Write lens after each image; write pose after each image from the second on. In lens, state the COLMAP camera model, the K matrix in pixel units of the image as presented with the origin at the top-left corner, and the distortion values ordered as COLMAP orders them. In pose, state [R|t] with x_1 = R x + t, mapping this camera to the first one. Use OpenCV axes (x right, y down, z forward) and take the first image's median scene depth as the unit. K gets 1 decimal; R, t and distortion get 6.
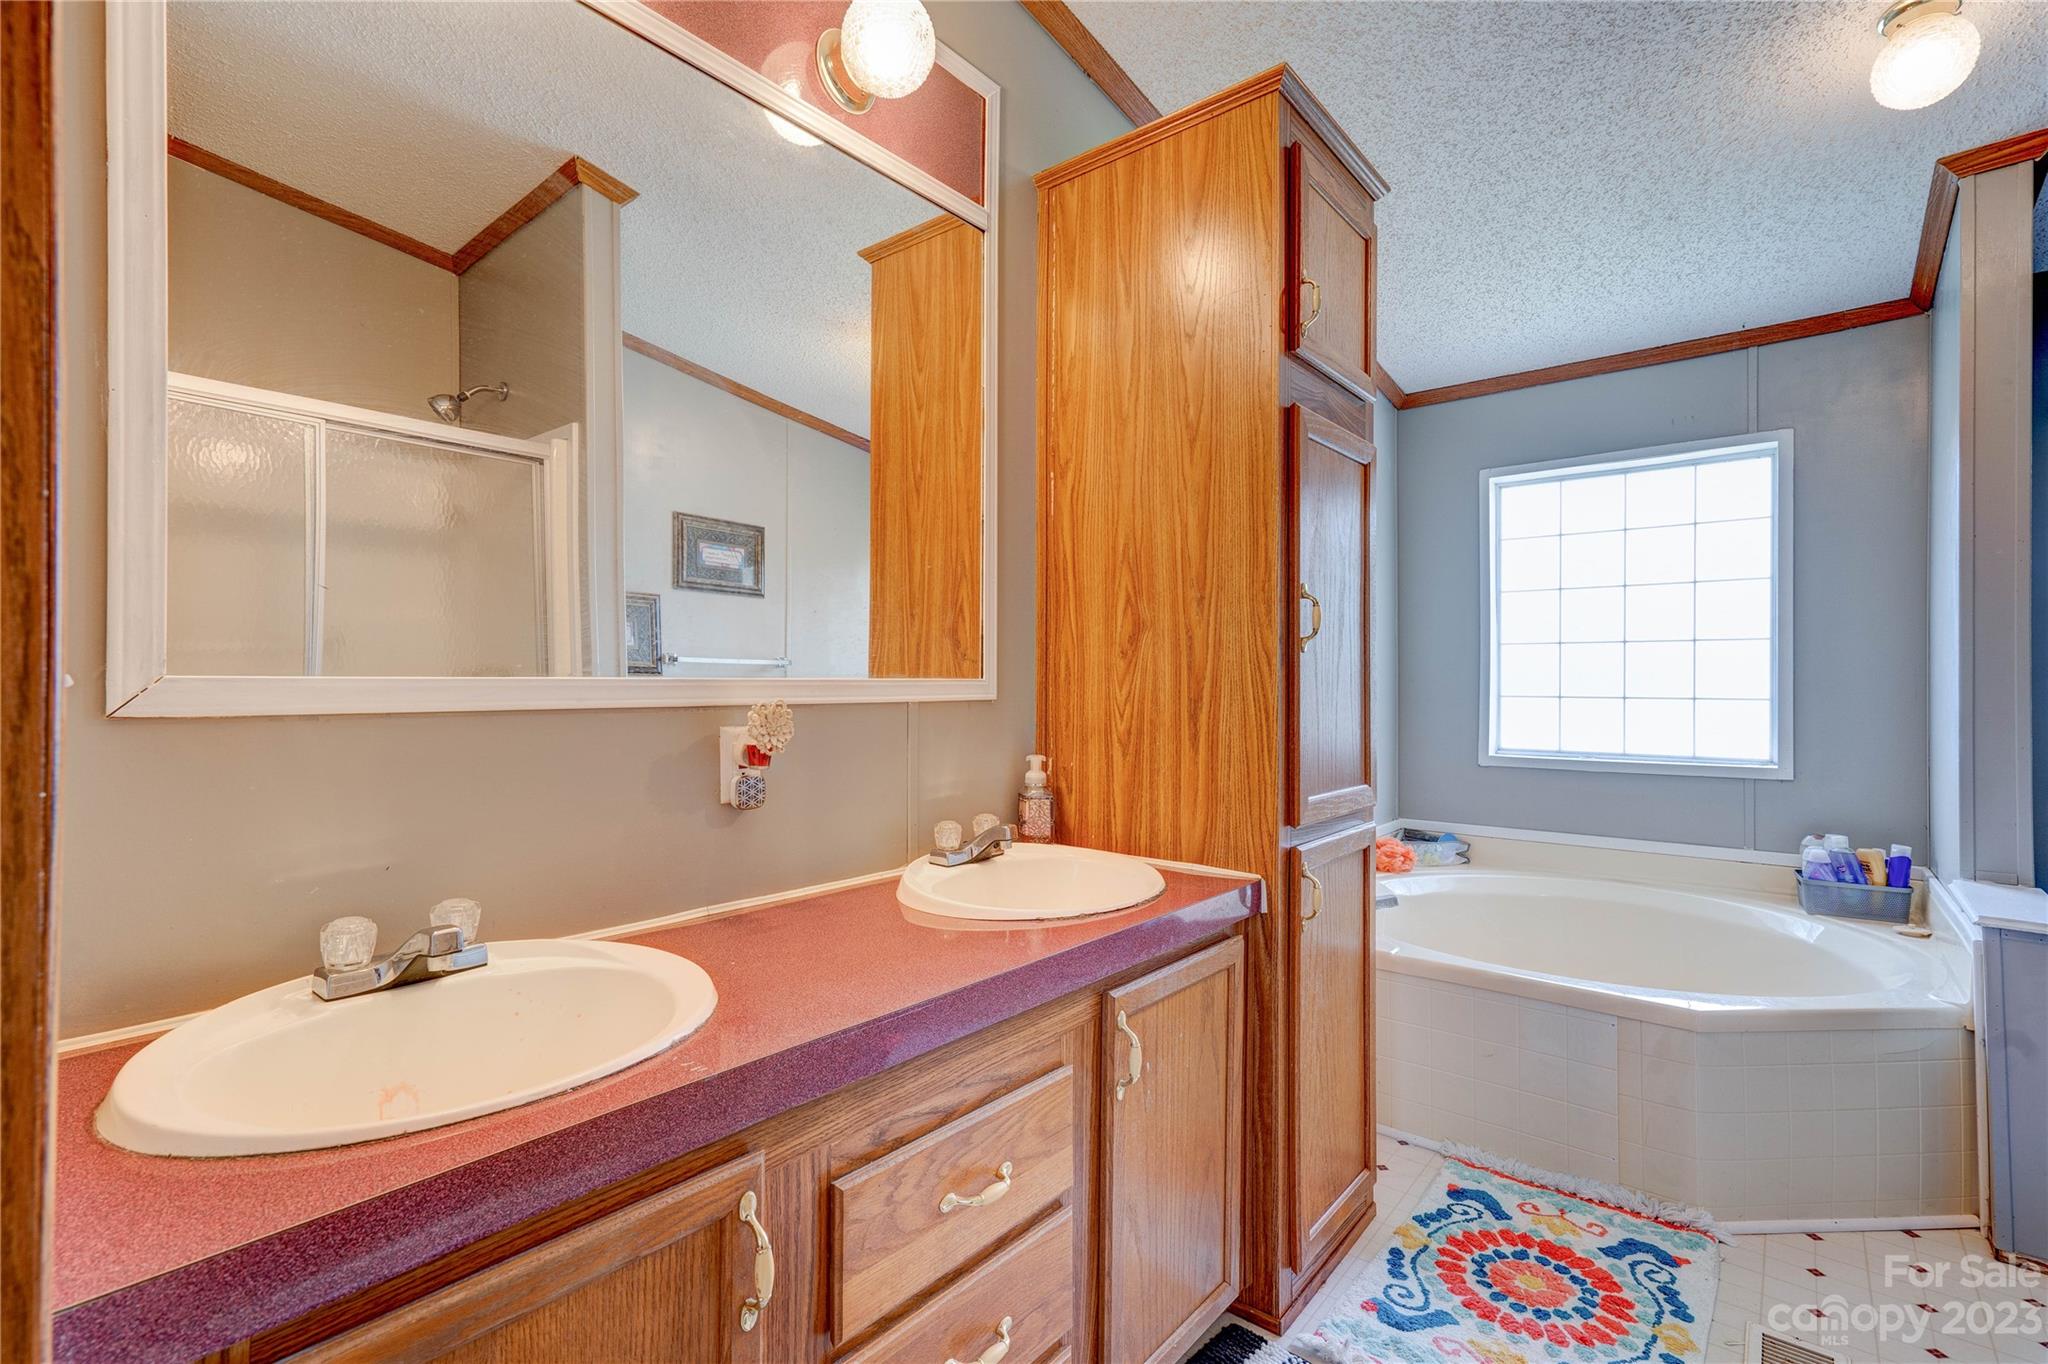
lens RADIAL K [[935.1, 0, 1011.7], [0, 935.1, 678.9], [0, 0, 1]] dist [-0.006767, 0.012995]
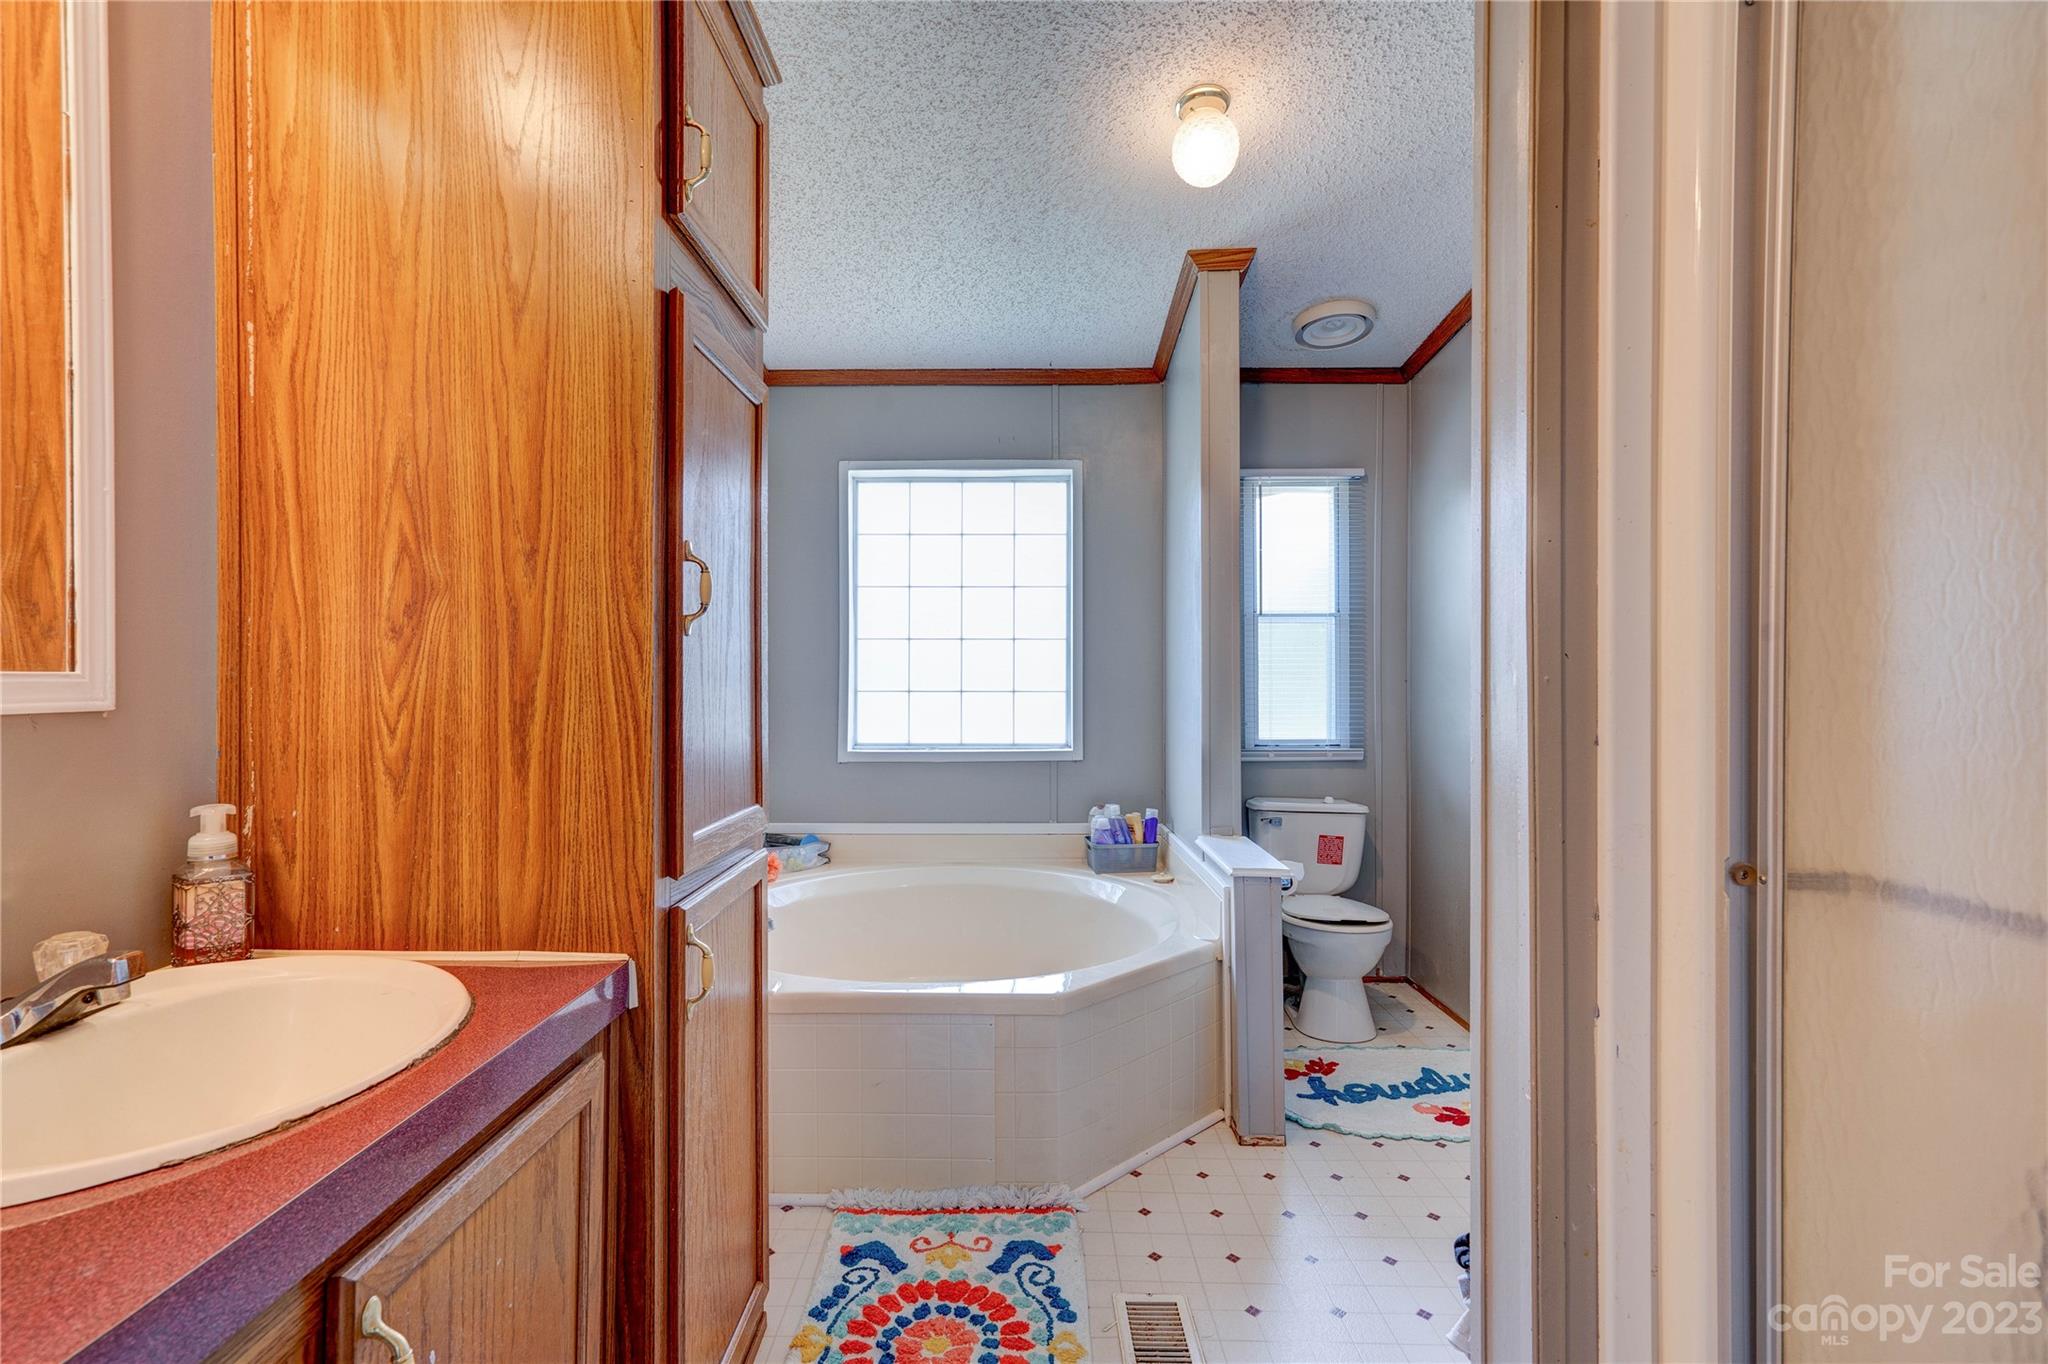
lens RADIAL K [[935.1, 0, 1011.7], [0, 935.1, 678.9], [0, 0, 1]] dist [-0.006767, 0.012995]
pose [[0.776345, -0.002682, 0.630303, 0.044761], [-0.000053, 0.999991, 0.004321, 0.001686], [-0.630308, -0.003388, 0.776337, 0.249135]]
